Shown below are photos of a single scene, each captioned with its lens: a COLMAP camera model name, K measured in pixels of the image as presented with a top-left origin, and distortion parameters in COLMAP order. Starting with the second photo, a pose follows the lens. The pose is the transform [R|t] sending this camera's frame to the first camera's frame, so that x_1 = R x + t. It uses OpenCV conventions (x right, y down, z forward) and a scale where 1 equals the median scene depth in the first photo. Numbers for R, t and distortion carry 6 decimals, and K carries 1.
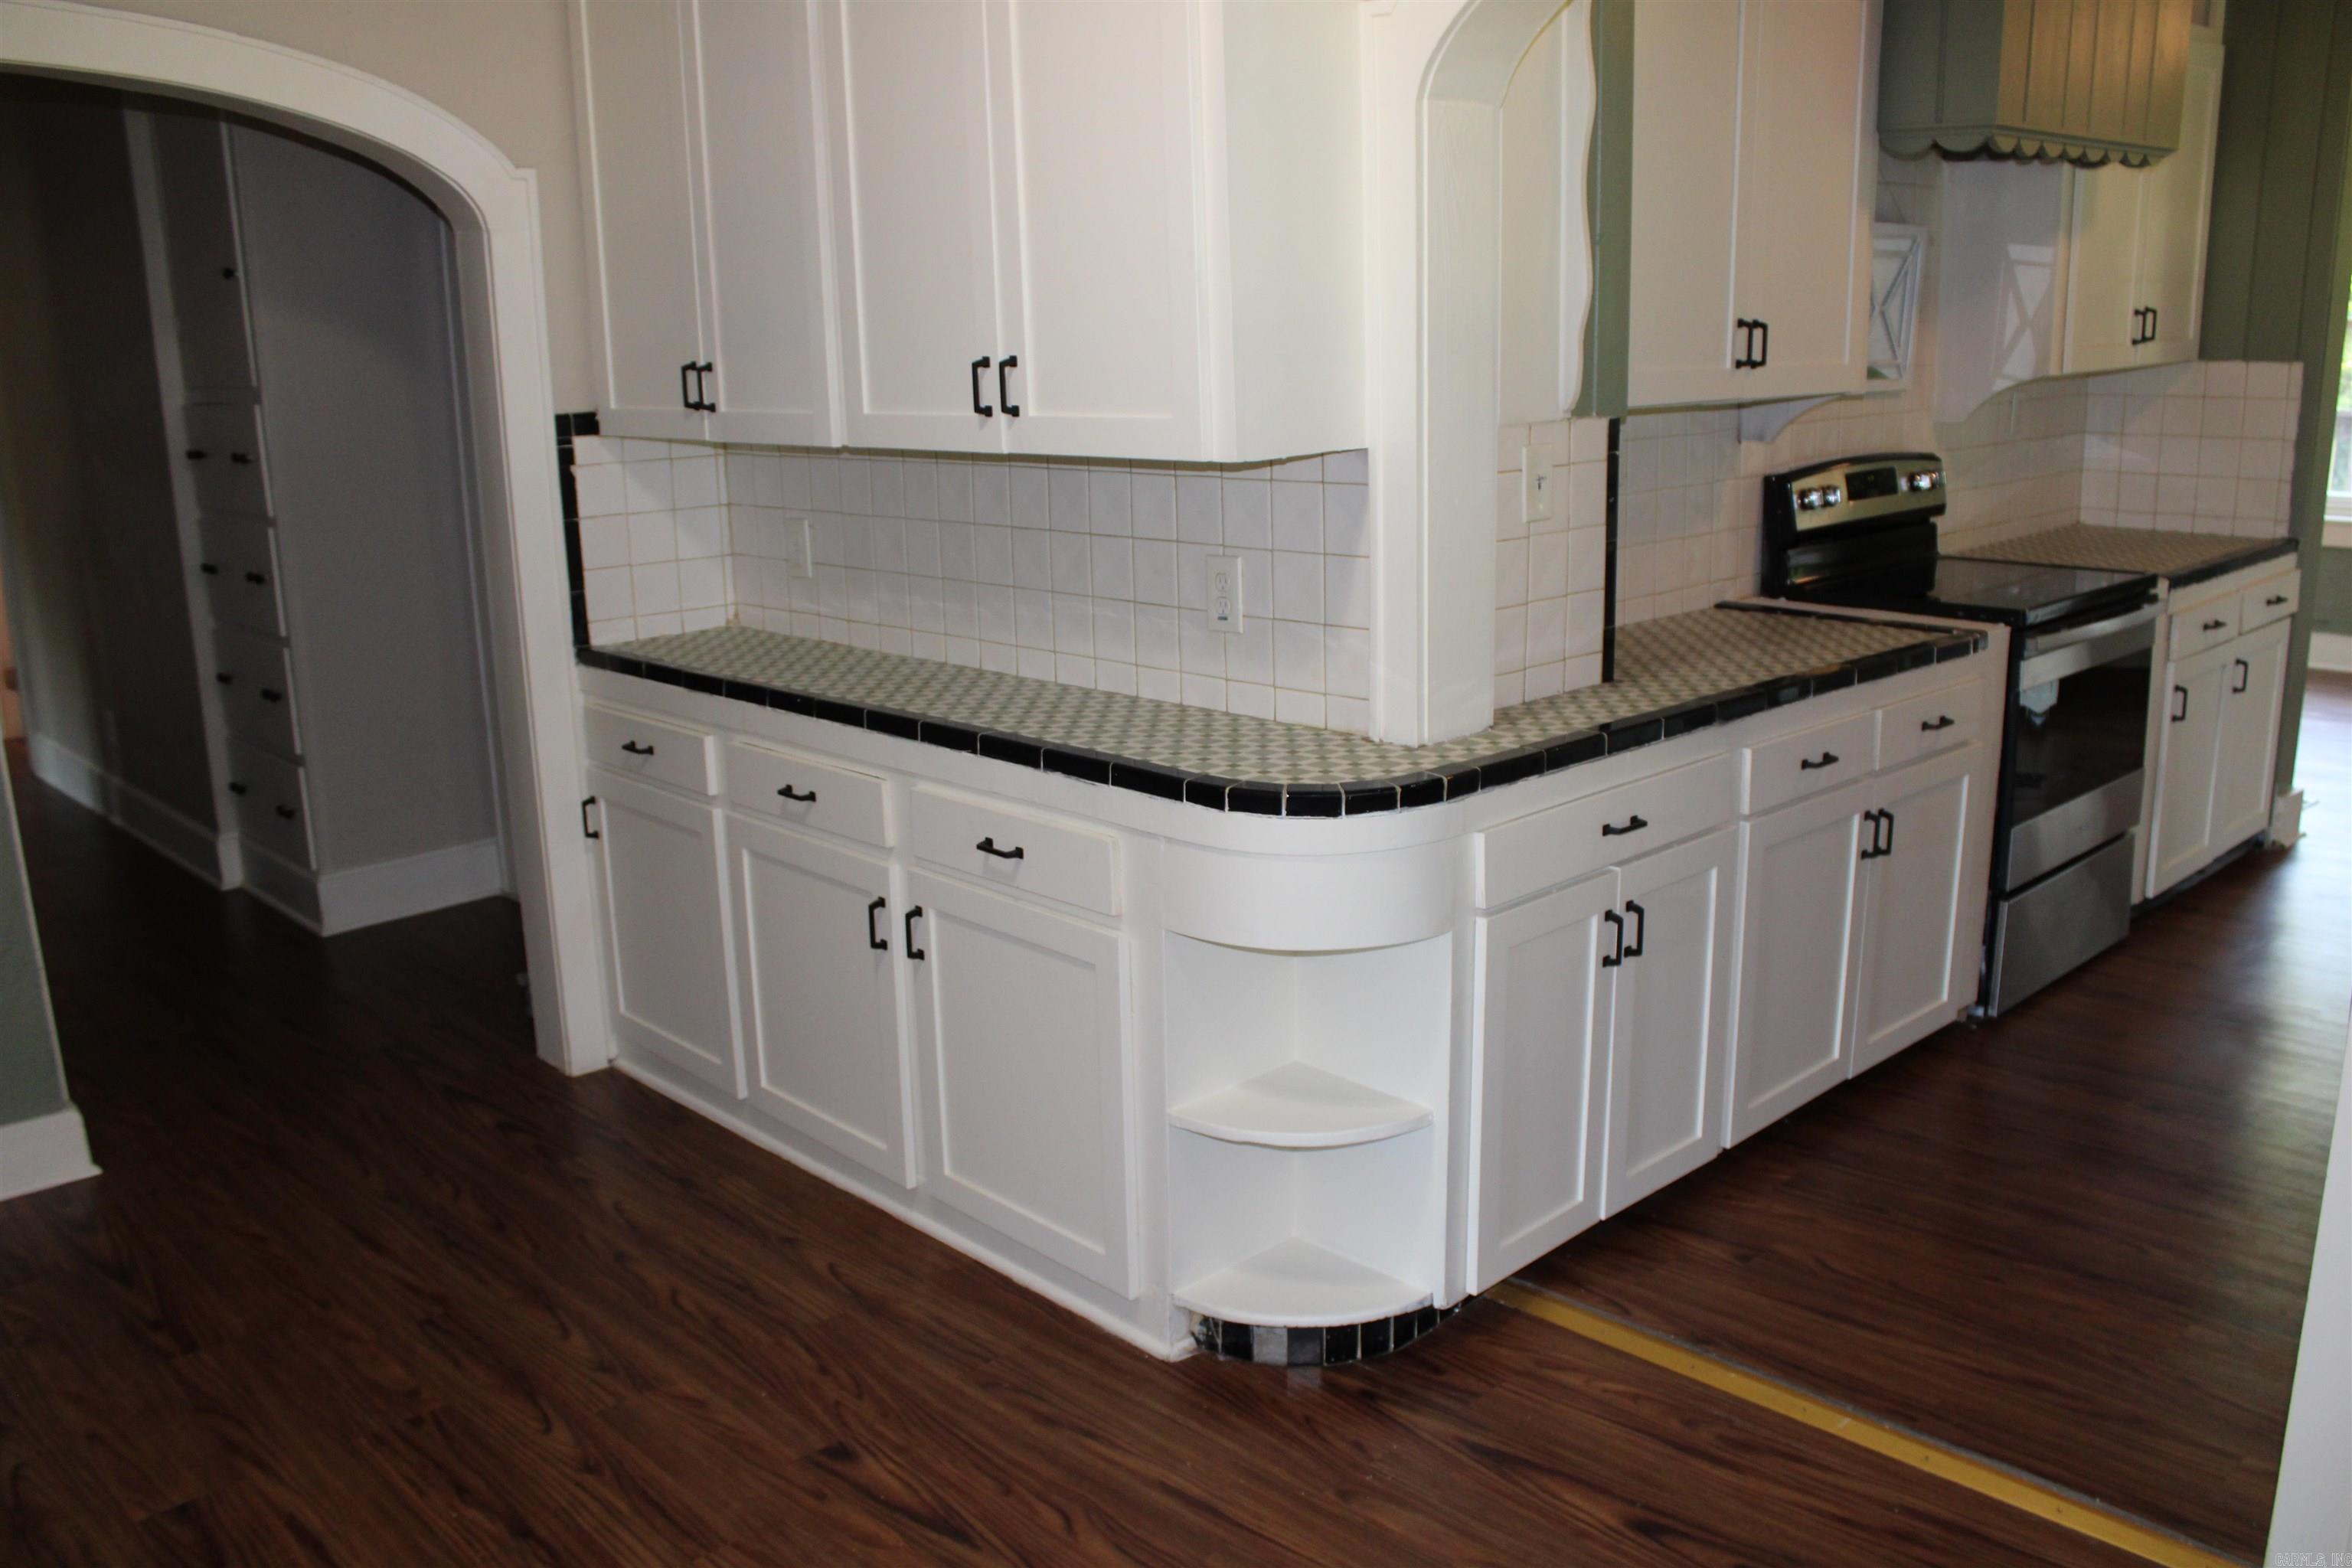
lens RADIAL K [[1962.0, 0, 1187.1], [0, 1962.0, 812.6], [0, 0, 1]] dist [-0.168290, 0.158493]
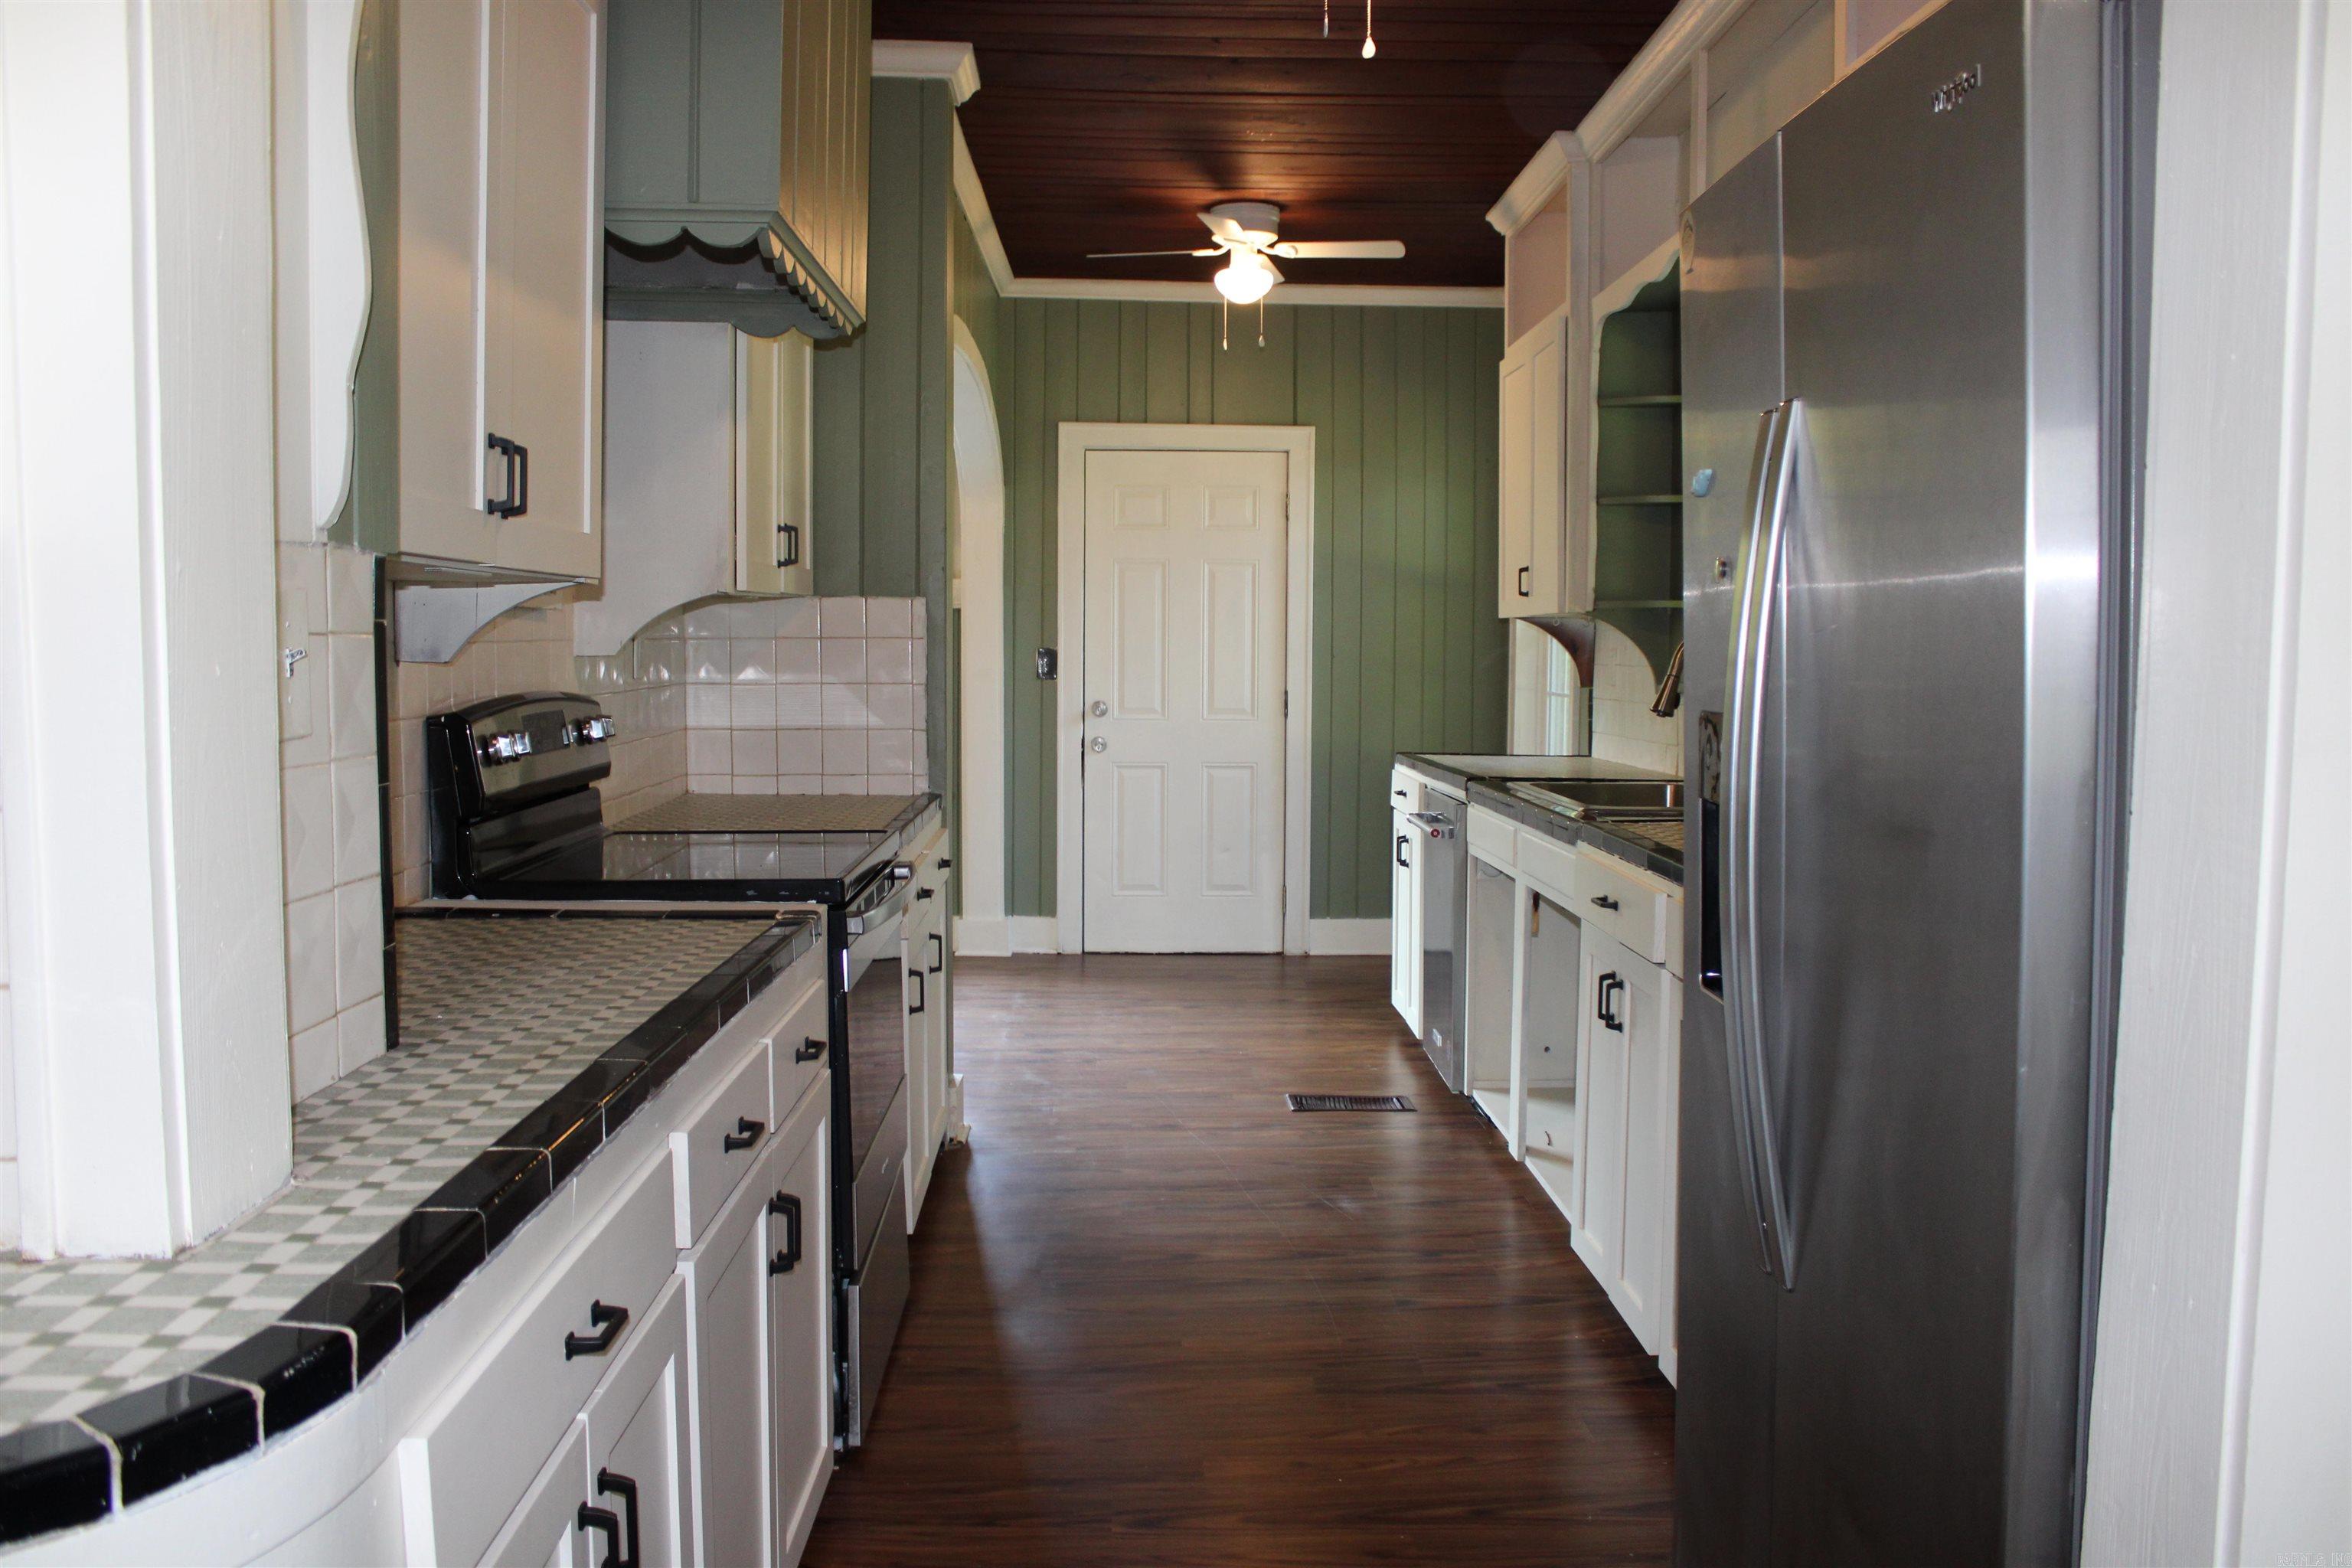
lens RADIAL K [[1962.0, 0, 1187.1], [0, 1962.0, 812.6], [0, 0, 1]] dist [-0.168290, 0.158493]
pose [[0.661399, -0.038196, 0.749061, -0.024738], [0.165807, 0.981439, -0.096358, -0.034896], [-0.731477, 0.187931, 0.655456, 0.380403]]
